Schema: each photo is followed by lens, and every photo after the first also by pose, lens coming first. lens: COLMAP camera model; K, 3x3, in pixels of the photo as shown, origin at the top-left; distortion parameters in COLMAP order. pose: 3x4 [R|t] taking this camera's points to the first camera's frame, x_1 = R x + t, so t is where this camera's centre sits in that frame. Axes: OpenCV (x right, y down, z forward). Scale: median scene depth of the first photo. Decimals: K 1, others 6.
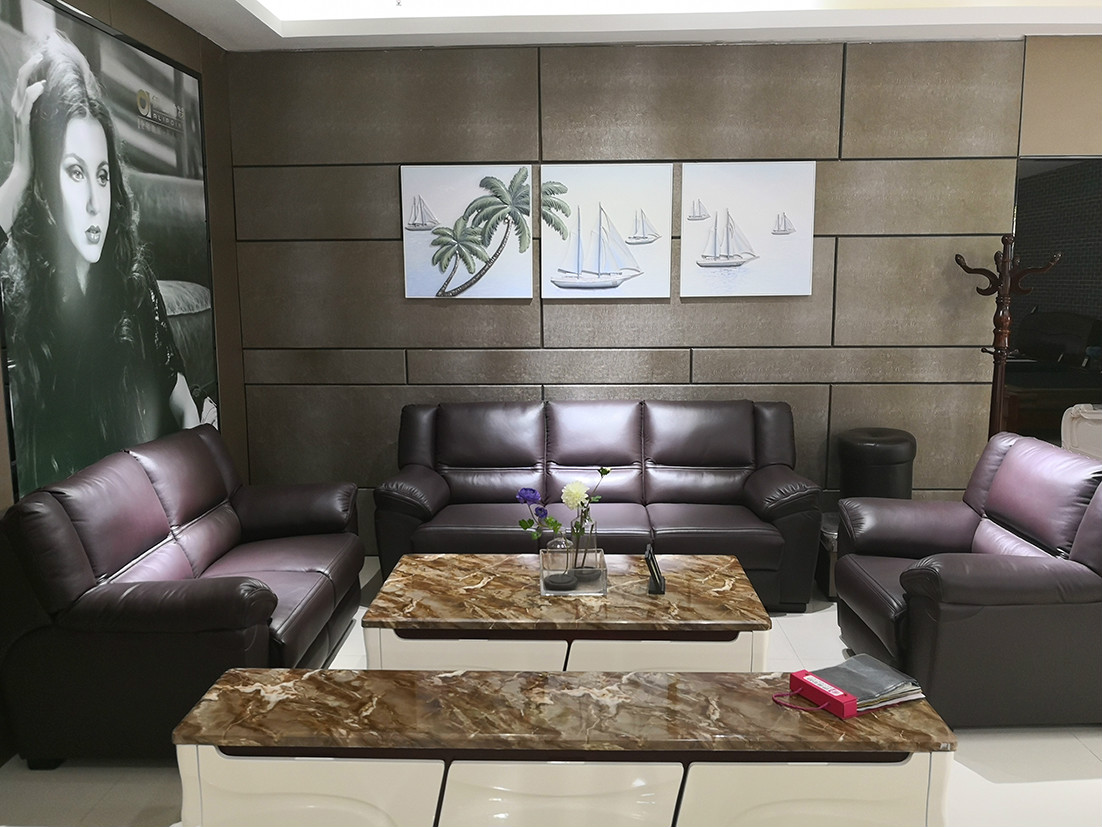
lens RADIAL K [[893.1, 0, 550.7], [0, 893.1, 420.5], [0, 0, 1]] dist [0.010382, -0.036968]
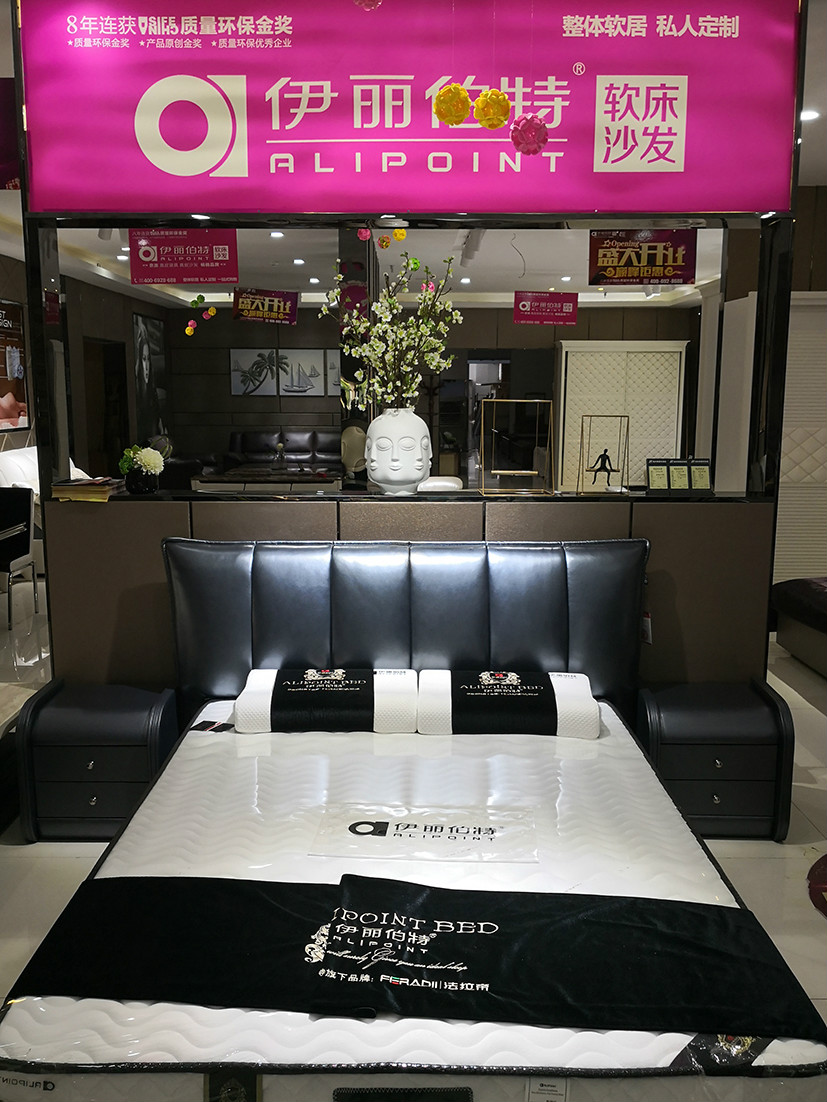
lens RADIAL K [[961.1, 0, 406.0], [0, 961.1, 541.8], [0, 0, 1]] dist [0.033979, -0.076779]
pose [[0.999364, -0.000337, 0.035651, 0.289824], [0.000073, 0.999973, 0.007405, 0.316927], [-0.035653, -0.007397, 0.999337, -2.142407]]
